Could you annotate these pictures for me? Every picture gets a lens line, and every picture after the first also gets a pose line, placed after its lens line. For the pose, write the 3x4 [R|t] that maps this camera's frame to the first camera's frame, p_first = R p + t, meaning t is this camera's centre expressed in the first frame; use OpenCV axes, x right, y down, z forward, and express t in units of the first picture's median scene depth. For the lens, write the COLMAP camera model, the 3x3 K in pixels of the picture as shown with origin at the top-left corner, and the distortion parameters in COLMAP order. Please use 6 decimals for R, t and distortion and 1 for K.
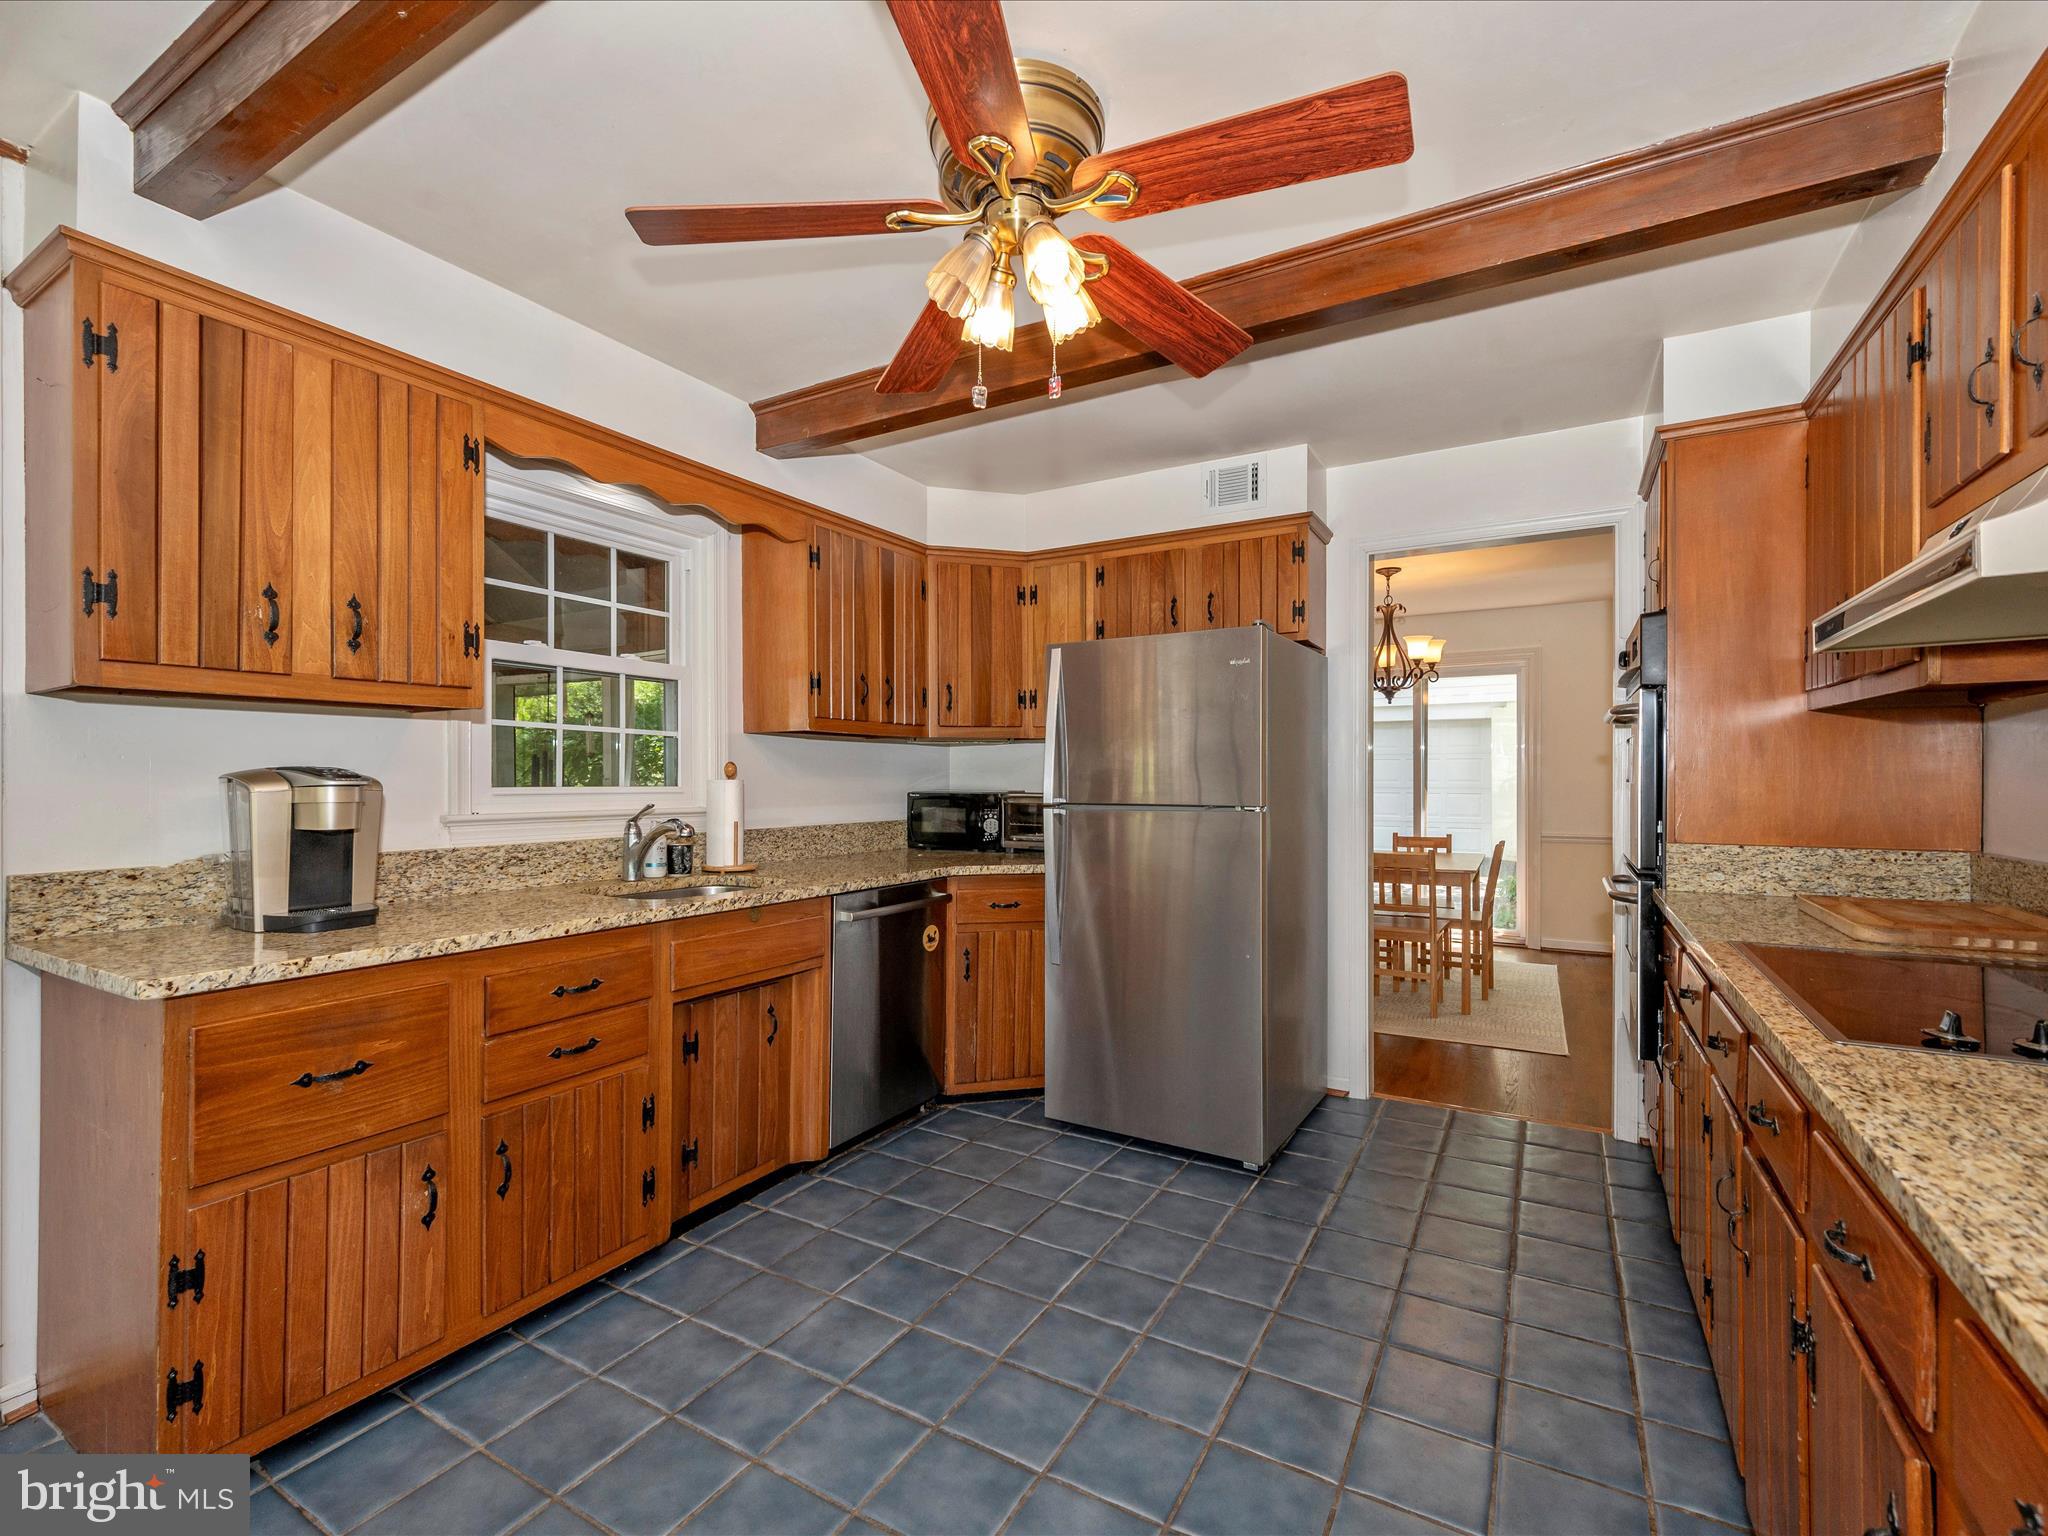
lens RADIAL K [[919.3, 0, 1022.2], [0, 919.3, 770.1], [0, 0, 1]] dist [0.001988, -0.000122]
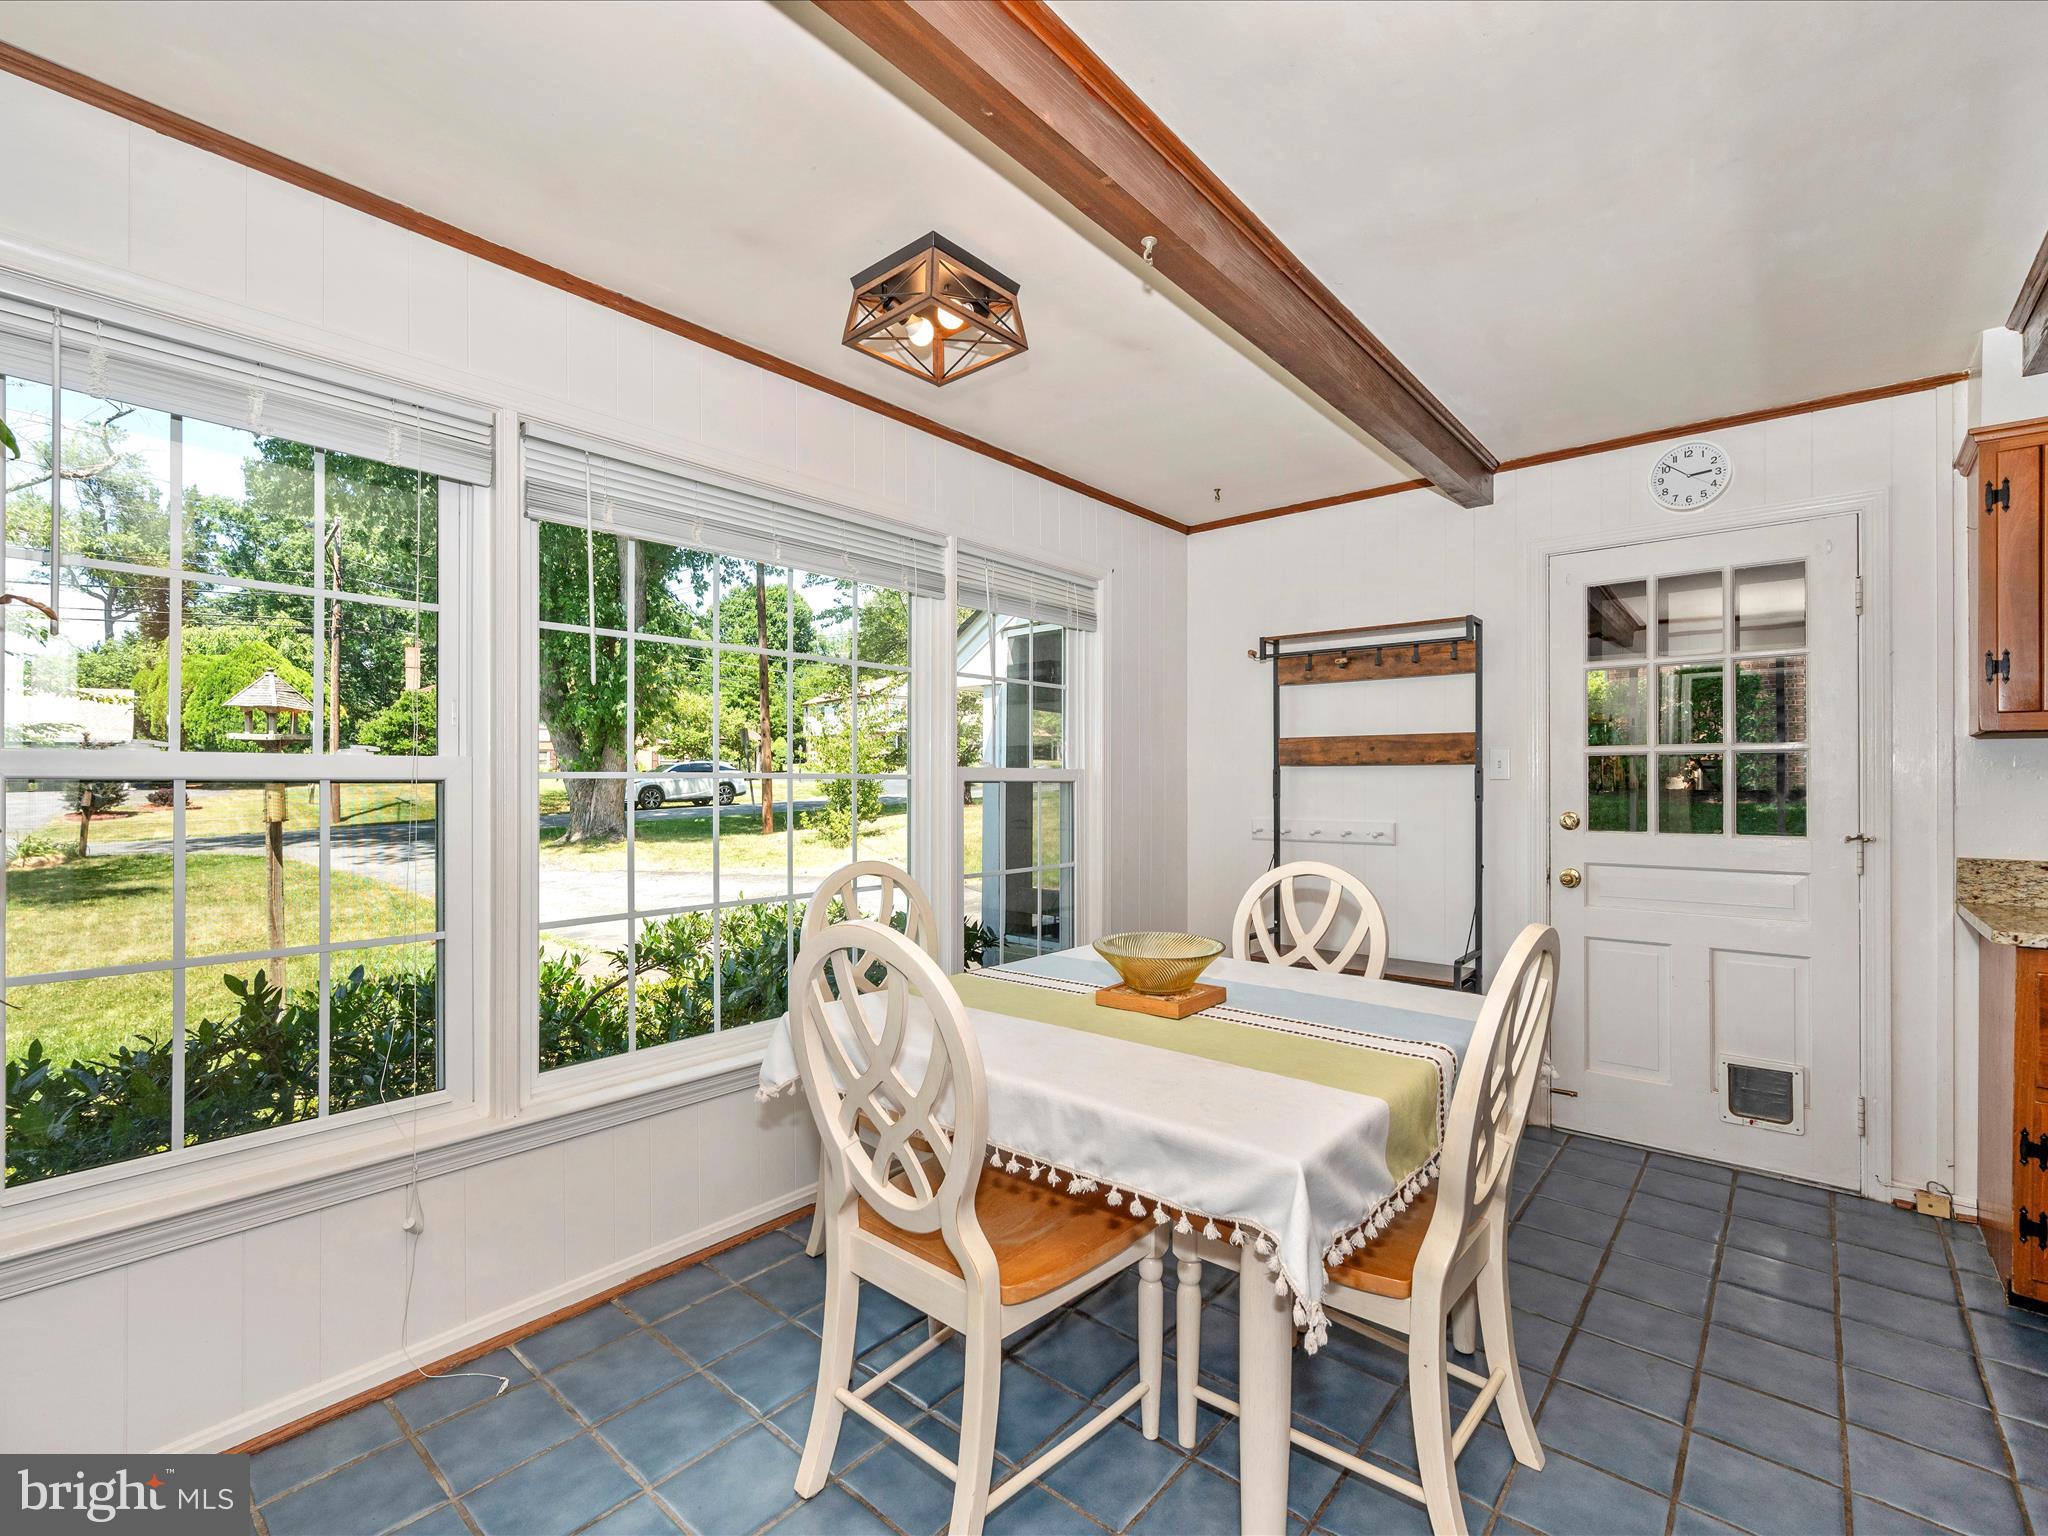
lens RADIAL K [[919.3, 0, 1026.8], [0, 919.3, 776.3], [0, 0, 1]] dist [0.001988, -0.000122]
pose [[-0.177783, -0.004326, -0.984060, 0.679793], [0.001556, 0.999988, -0.004677, -0.014686], [0.984069, -0.002362, -0.177774, -0.241503]]
